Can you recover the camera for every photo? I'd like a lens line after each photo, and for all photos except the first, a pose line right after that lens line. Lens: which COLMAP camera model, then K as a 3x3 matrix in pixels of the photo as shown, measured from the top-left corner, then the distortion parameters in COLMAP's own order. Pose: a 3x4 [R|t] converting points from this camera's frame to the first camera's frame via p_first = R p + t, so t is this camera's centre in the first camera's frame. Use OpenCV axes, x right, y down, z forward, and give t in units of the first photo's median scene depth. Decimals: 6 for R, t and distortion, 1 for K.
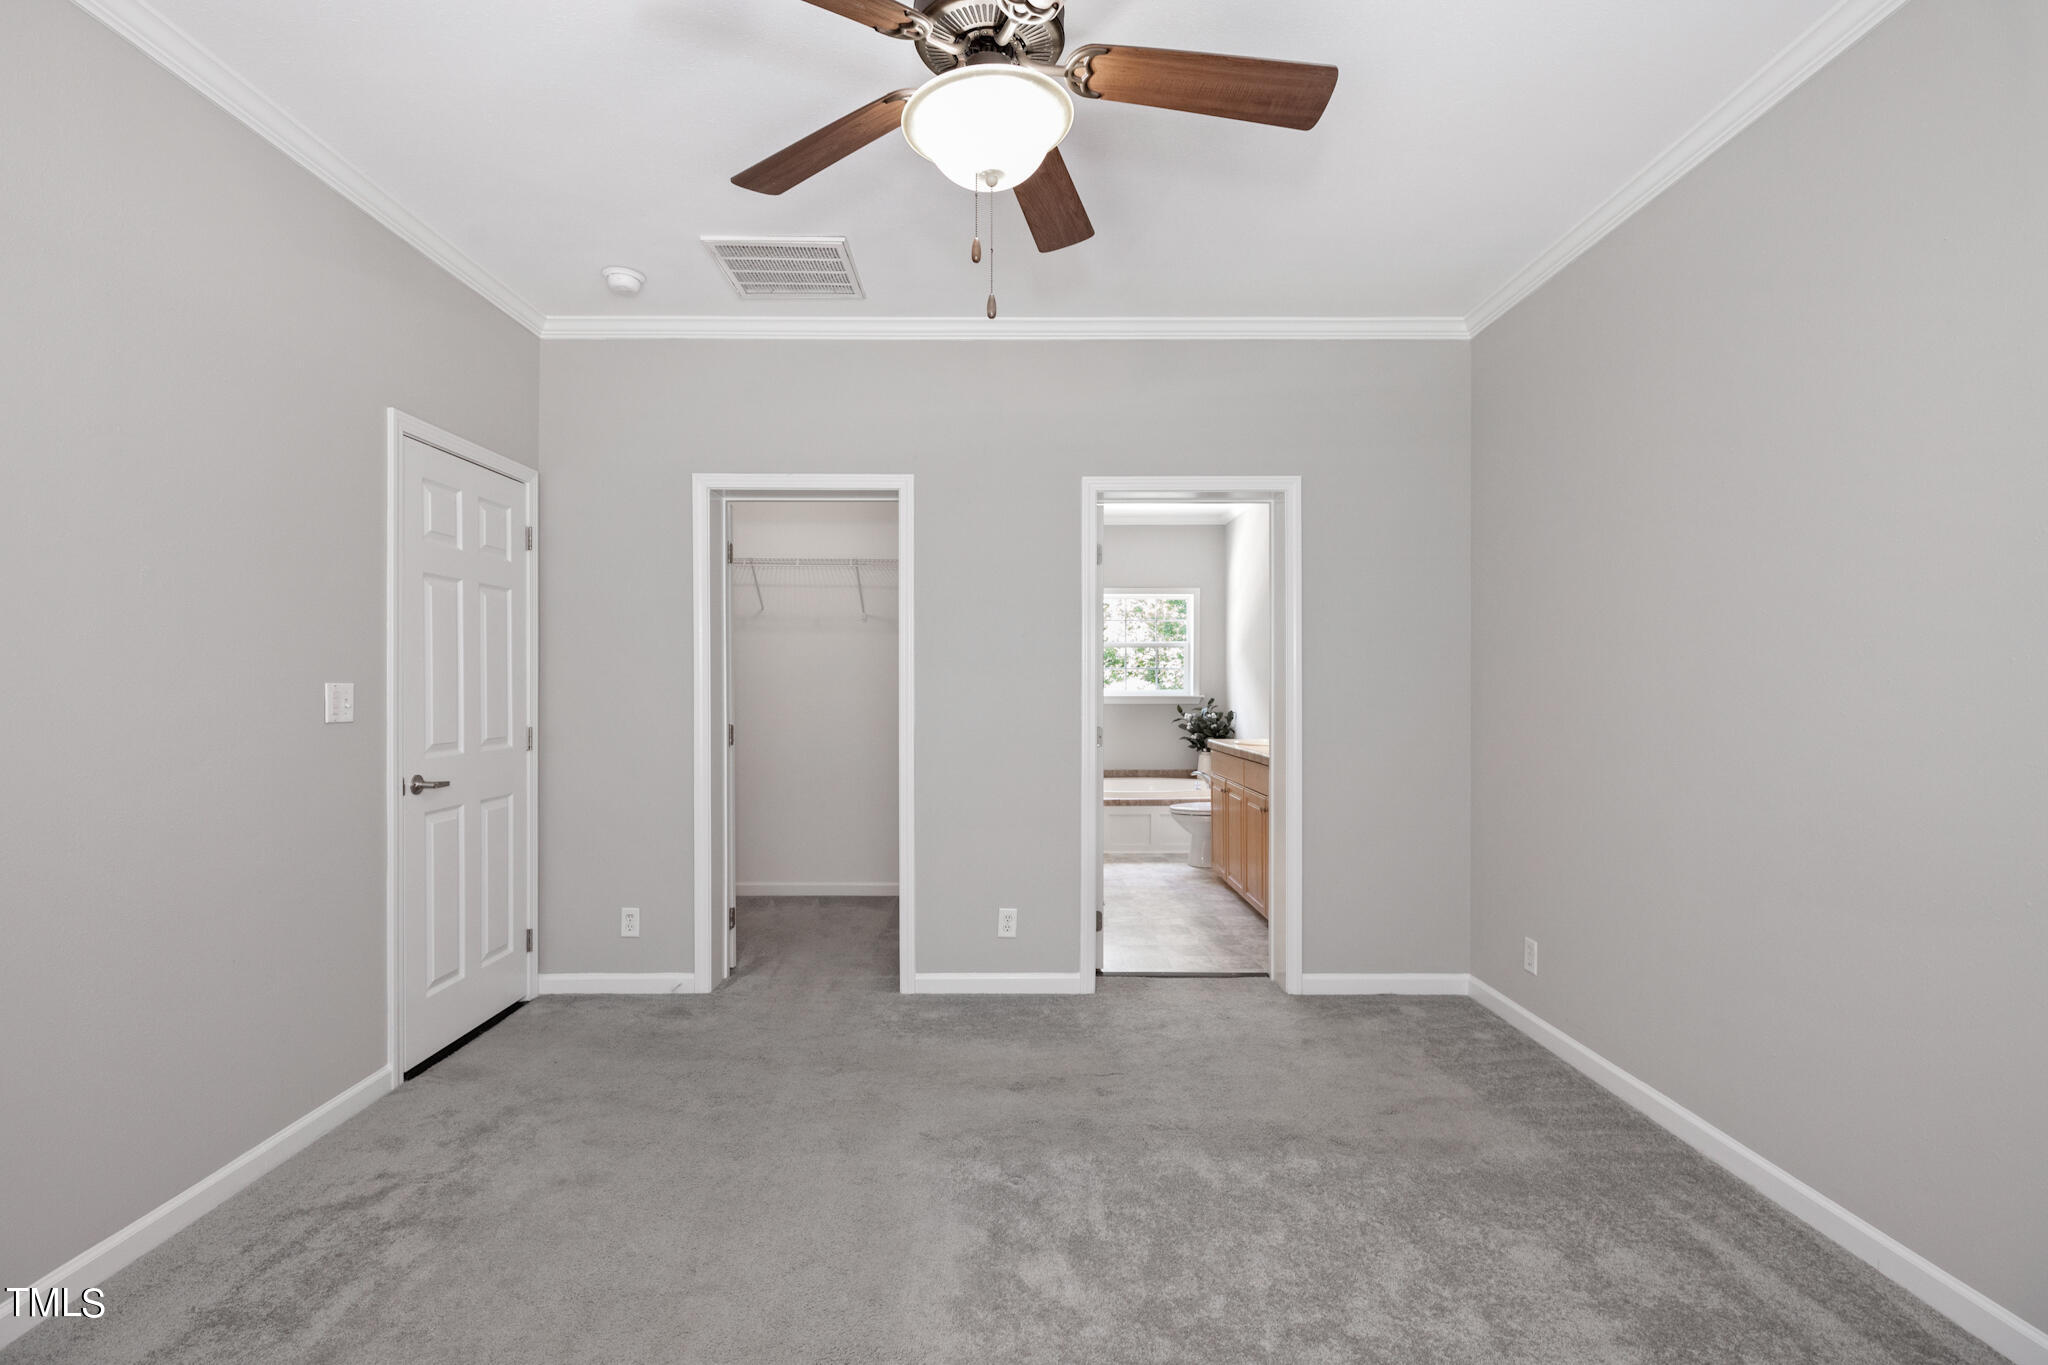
lens RADIAL K [[990.2, 0, 1017.4], [0, 990.2, 693.1], [0, 0, 1]] dist [0.000926, 0.000011]
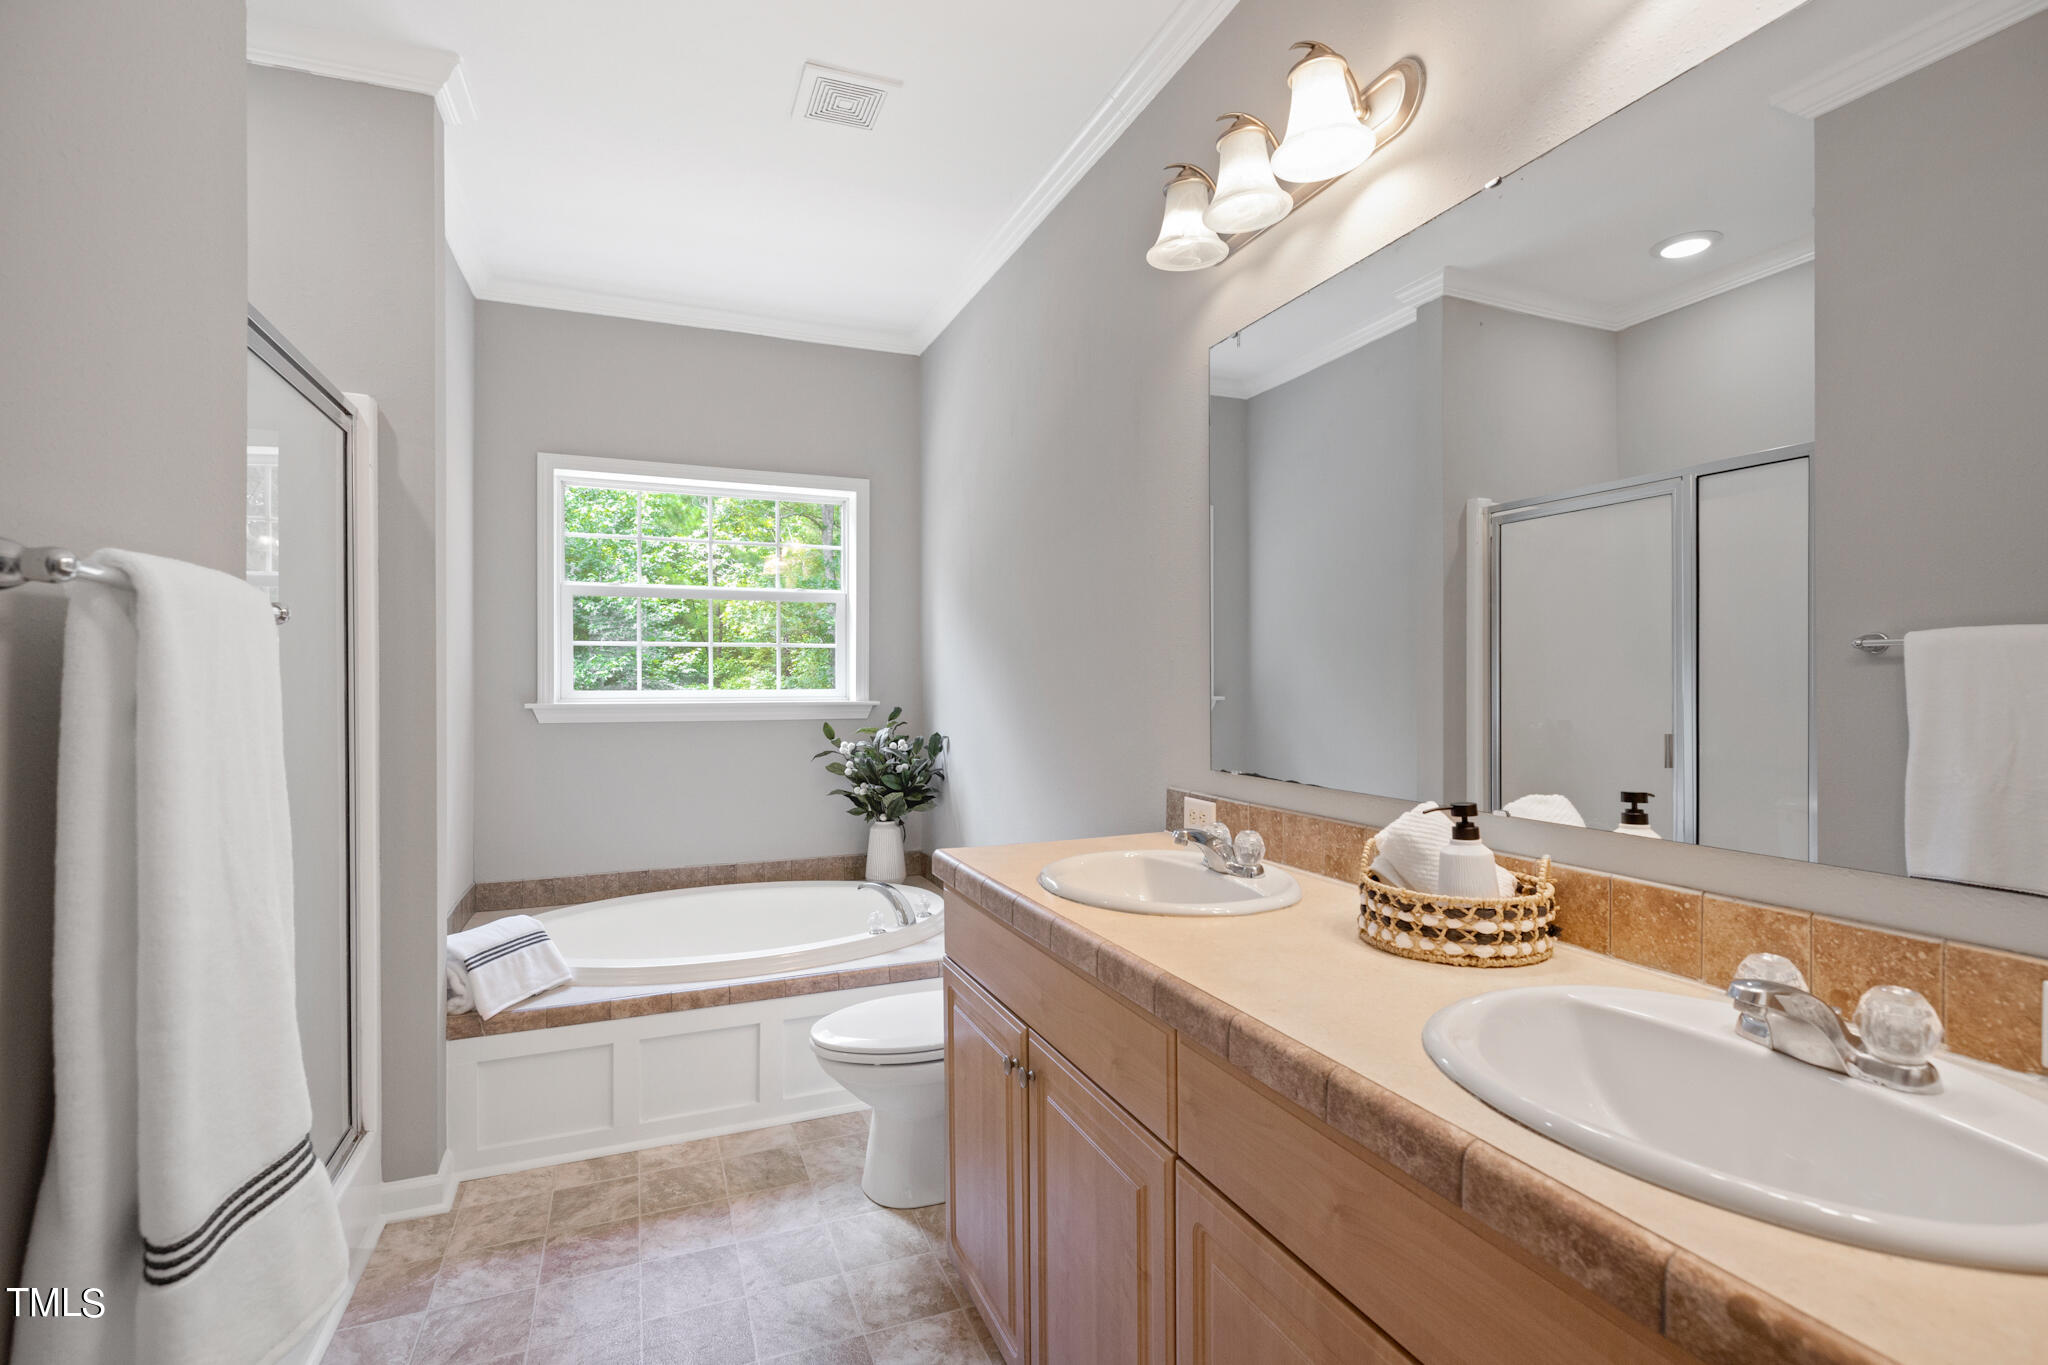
lens RADIAL K [[990.2, 0, 1026.4], [0, 990.2, 685.1], [0, 0, 1]] dist [0.000926, 0.000011]
pose [[0.930144, -0.007224, 0.367125, 0.079498], [0.007999, 0.999968, -0.000590, -0.004946], [-0.367108, 0.003485, 0.930172, 0.533477]]
